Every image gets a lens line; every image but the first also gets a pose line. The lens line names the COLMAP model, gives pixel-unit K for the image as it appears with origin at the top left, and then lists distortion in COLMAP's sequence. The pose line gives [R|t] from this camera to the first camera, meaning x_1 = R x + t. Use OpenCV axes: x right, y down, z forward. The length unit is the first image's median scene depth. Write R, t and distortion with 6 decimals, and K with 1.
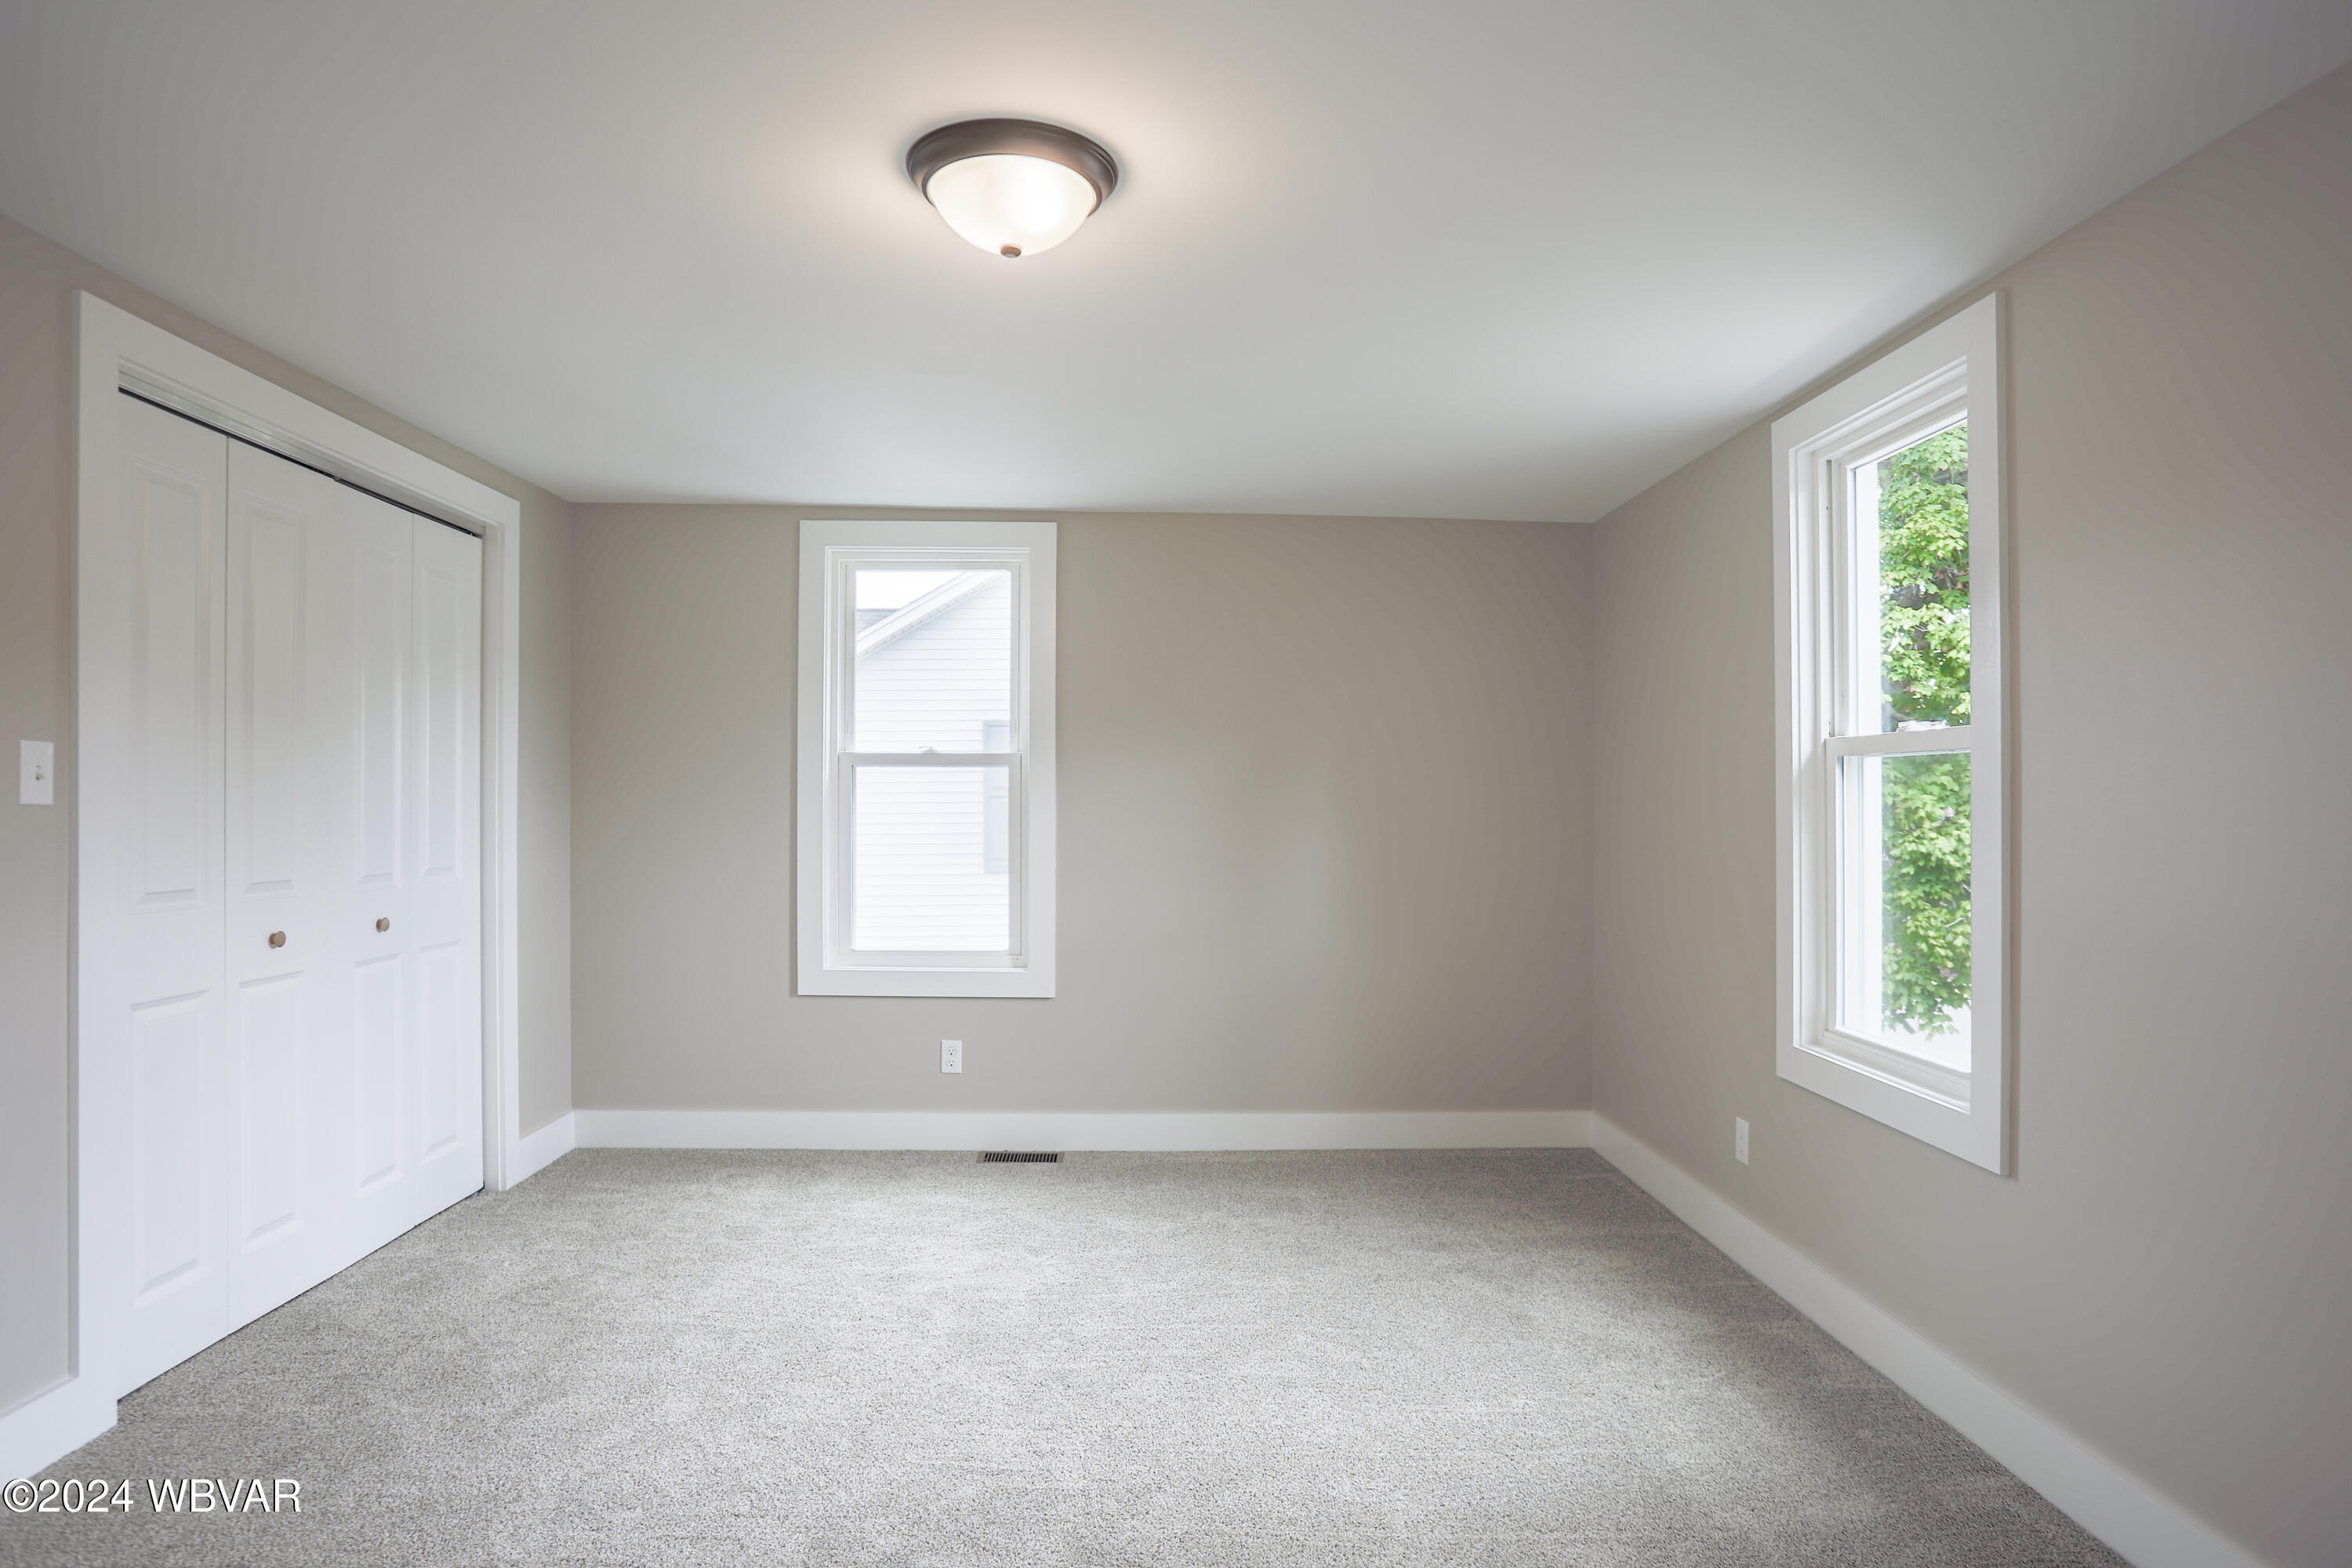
lens RADIAL K [[1319.2, 0, 1192.1], [0, 1319.2, 780.1], [0, 0, 1]] dist [-0.070220, 0.033395]
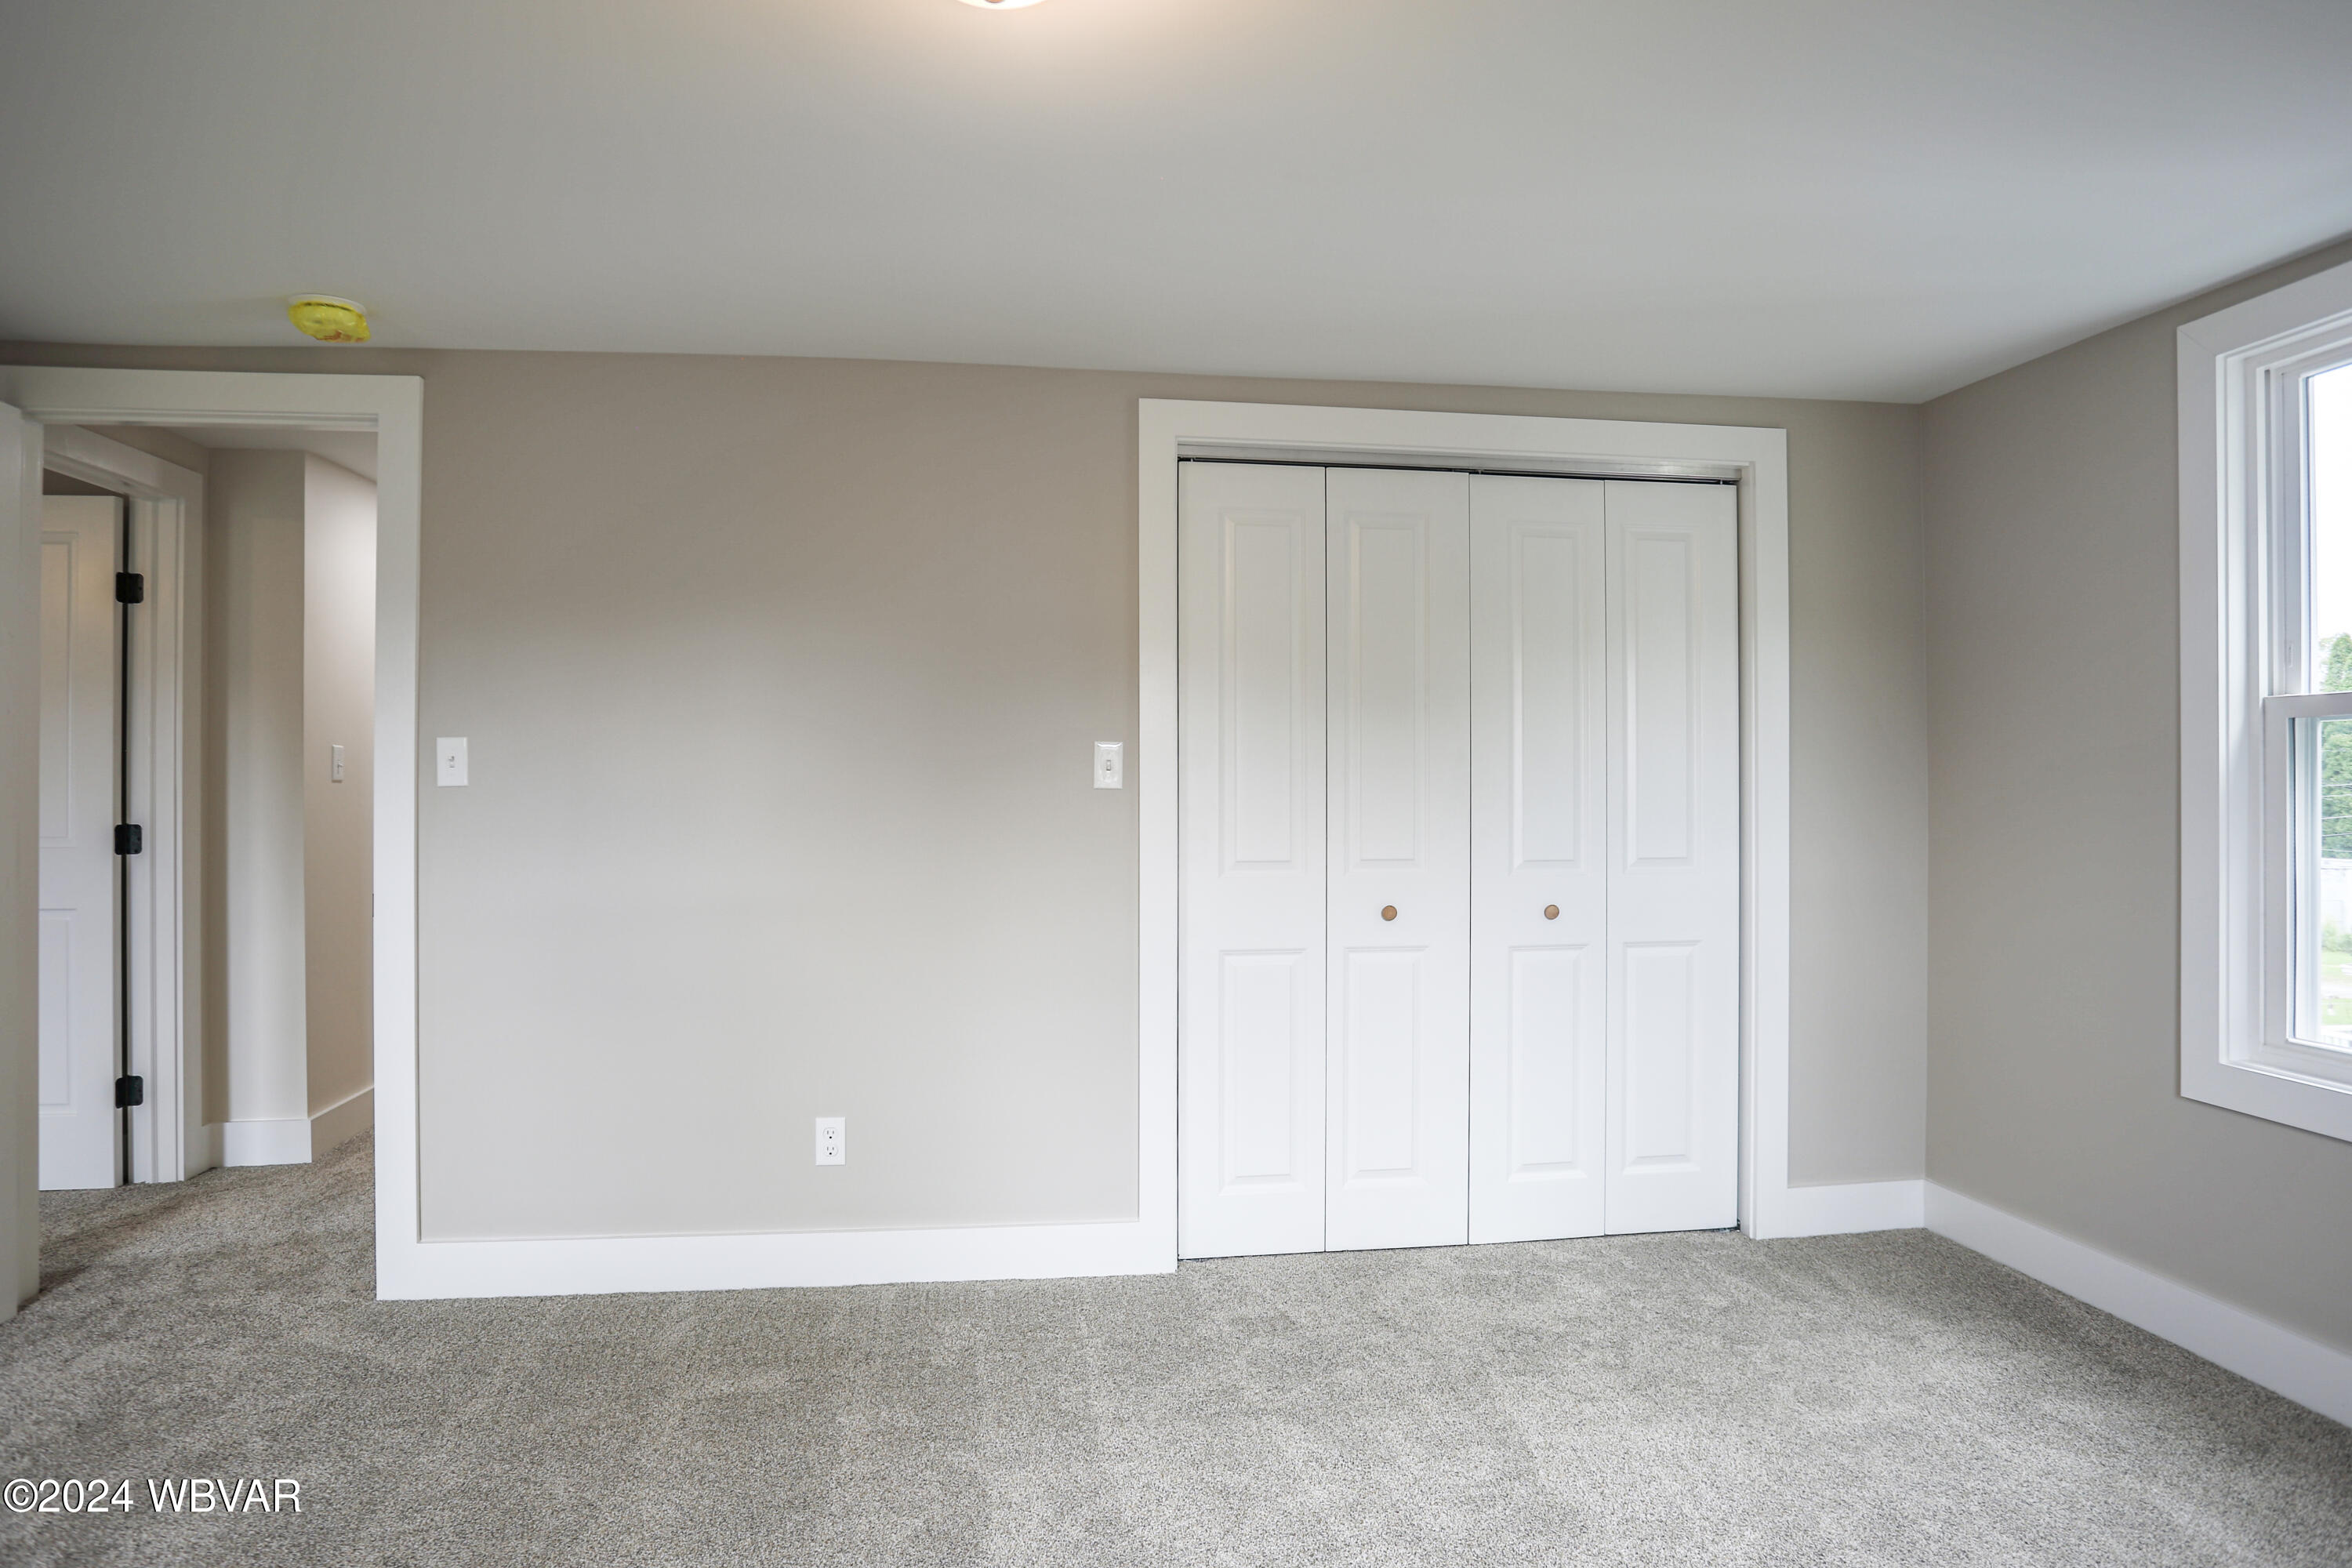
lens RADIAL K [[1319.2, 0, 1176.6], [0, 1319.2, 778.7], [0, 0, 1]] dist [-0.070220, 0.033395]
pose [[0.100936, -0.011538, -0.994826, 0.328374], [0.017733, 0.999795, -0.009796, 0.015812], [0.994735, -0.016652, 0.101120, 0.615937]]
